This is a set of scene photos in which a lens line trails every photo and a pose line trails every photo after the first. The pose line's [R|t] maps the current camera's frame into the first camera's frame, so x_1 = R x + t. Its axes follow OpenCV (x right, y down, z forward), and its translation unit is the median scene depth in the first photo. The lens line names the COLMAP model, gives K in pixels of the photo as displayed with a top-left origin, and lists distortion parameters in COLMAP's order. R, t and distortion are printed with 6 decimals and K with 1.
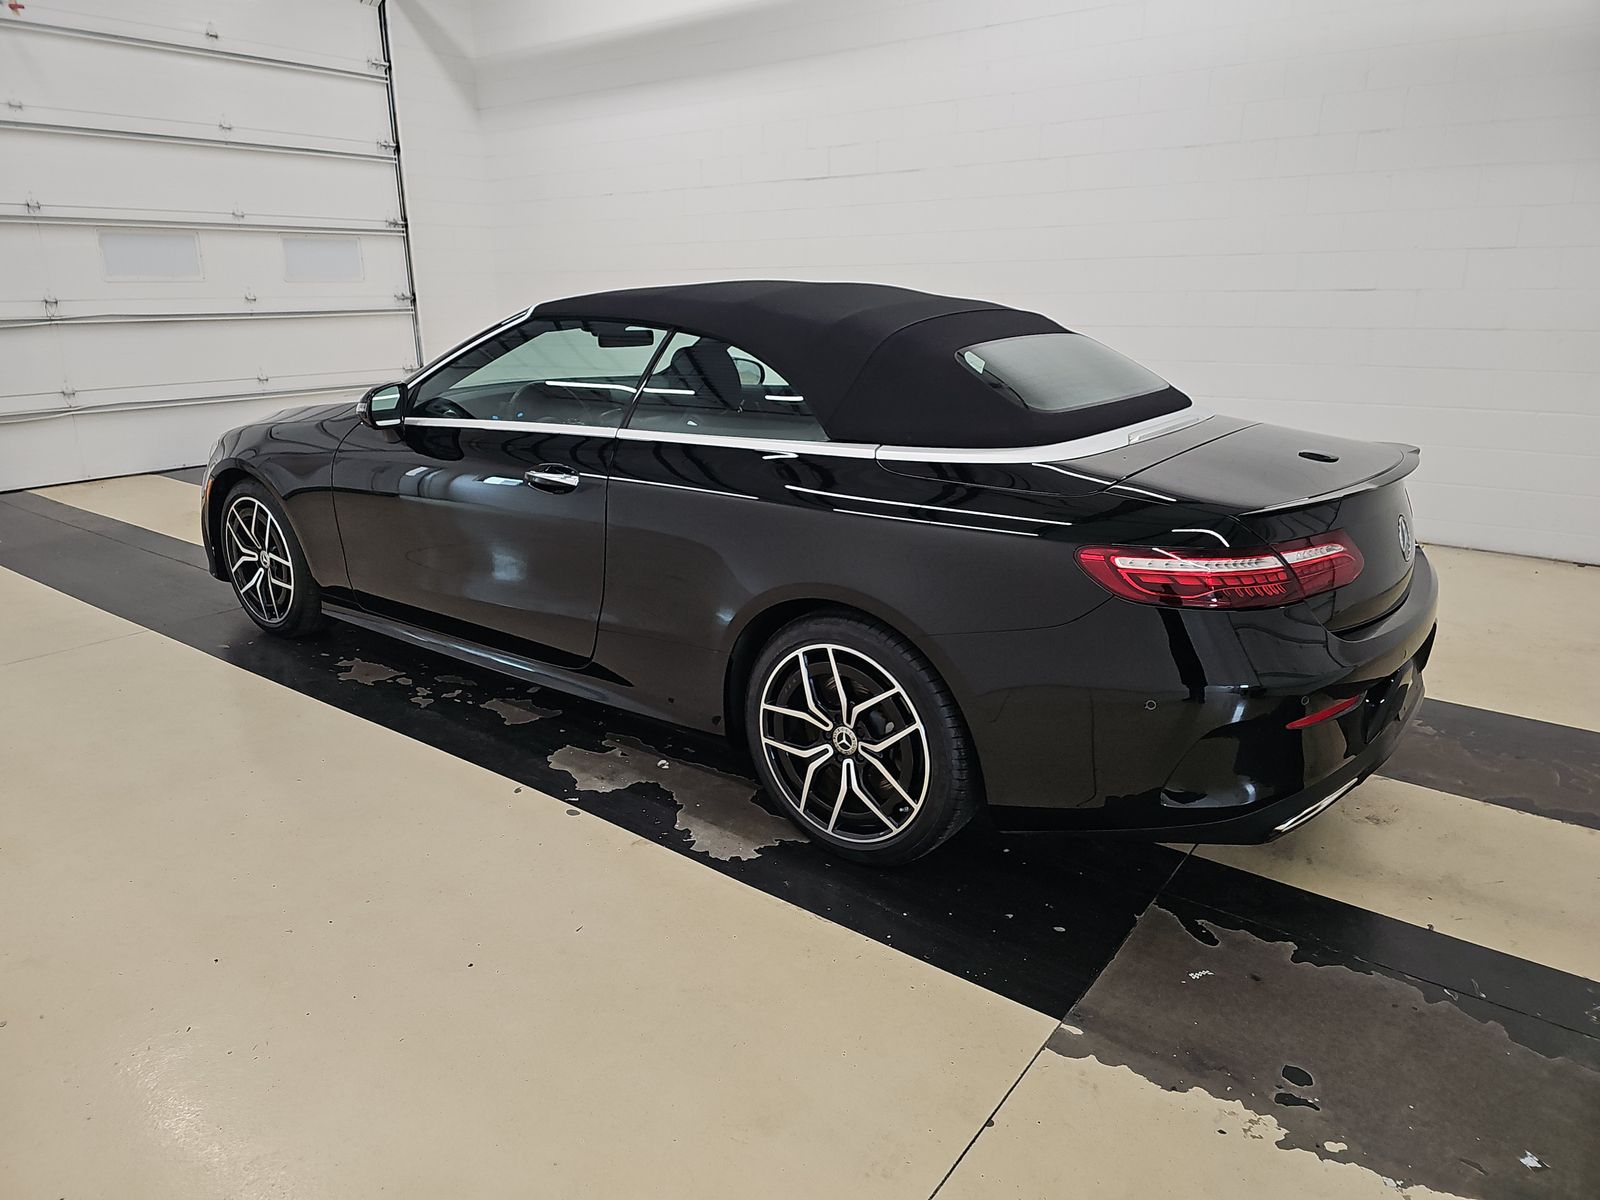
lens RADIAL K [[1075.7, 0, 789.9], [0, 1075.7, 605.0], [0, 0, 1]] dist [0.000944, -0.003950]
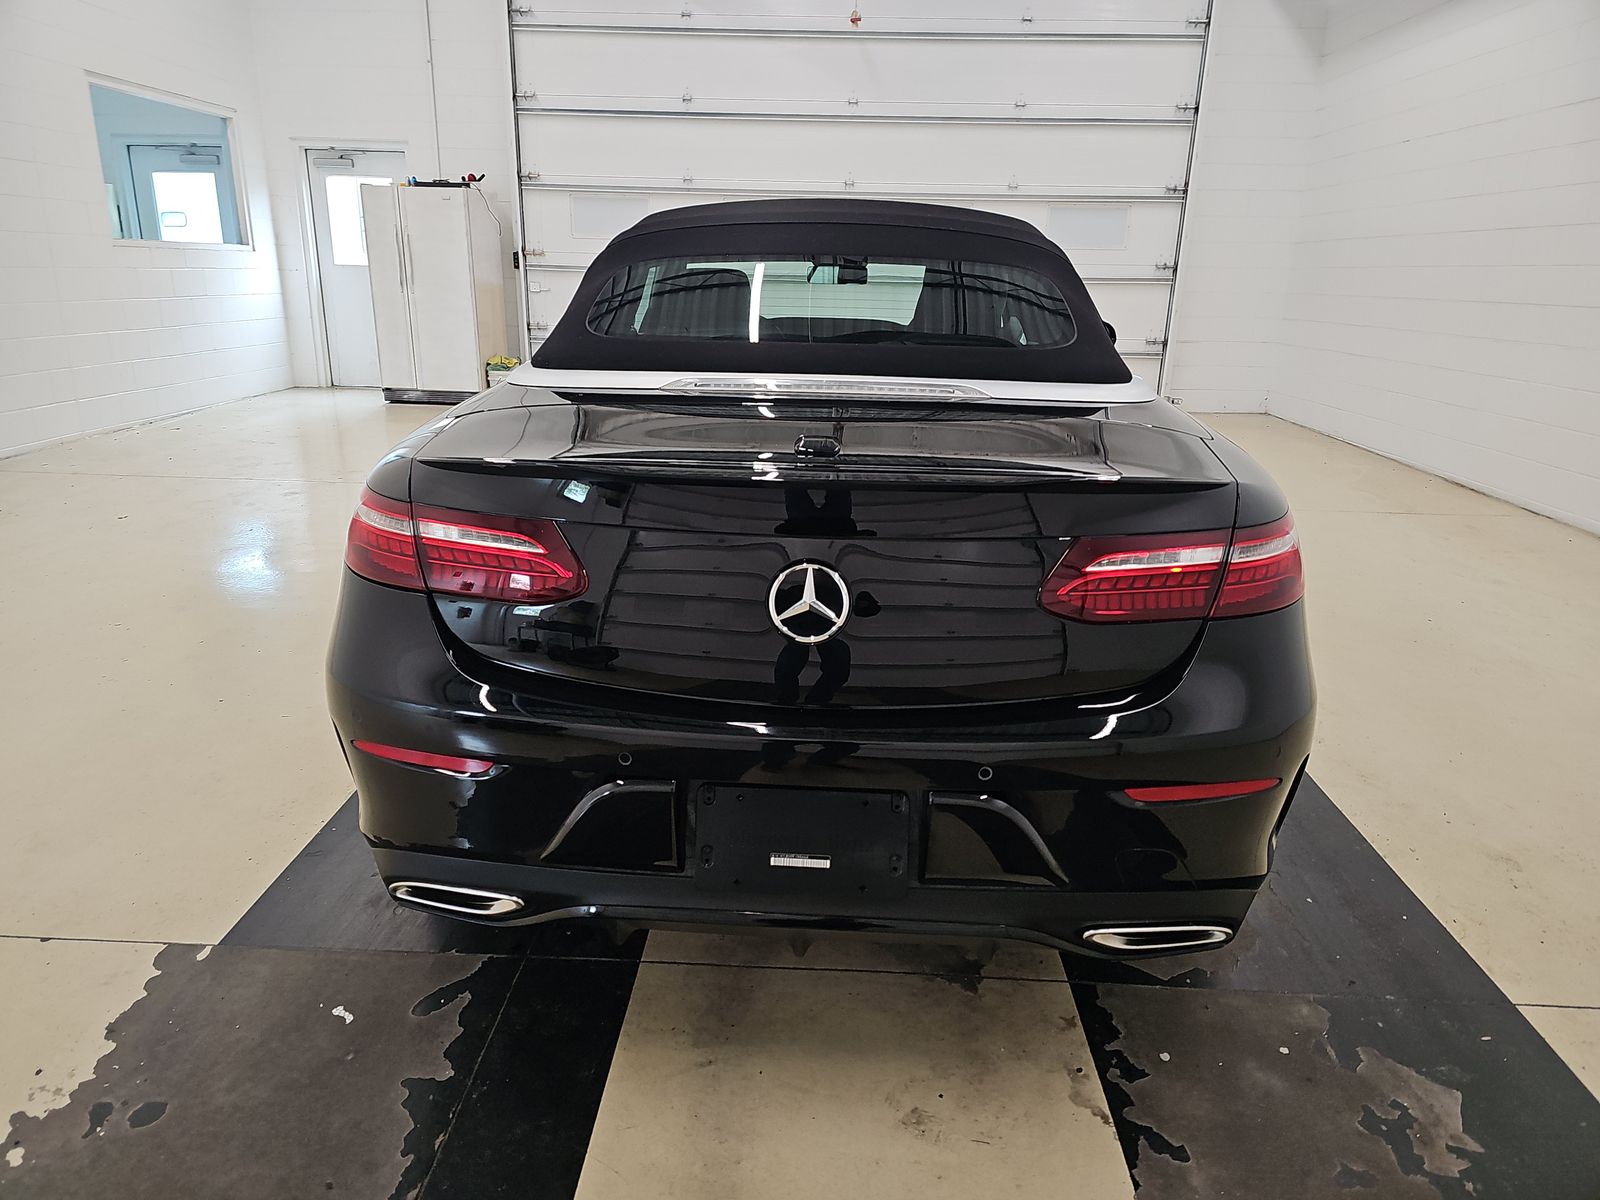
lens RADIAL K [[1075.7, 0, 786.2], [0, 1075.7, 604.2], [0, 0, 1]] dist [0.000944, -0.003950]
pose [[0.556183, 0.258074, -0.789974, 0.318724], [-0.255067, 0.957693, 0.133285, -0.041201], [0.790950, 0.127365, 0.598479, 0.209308]]
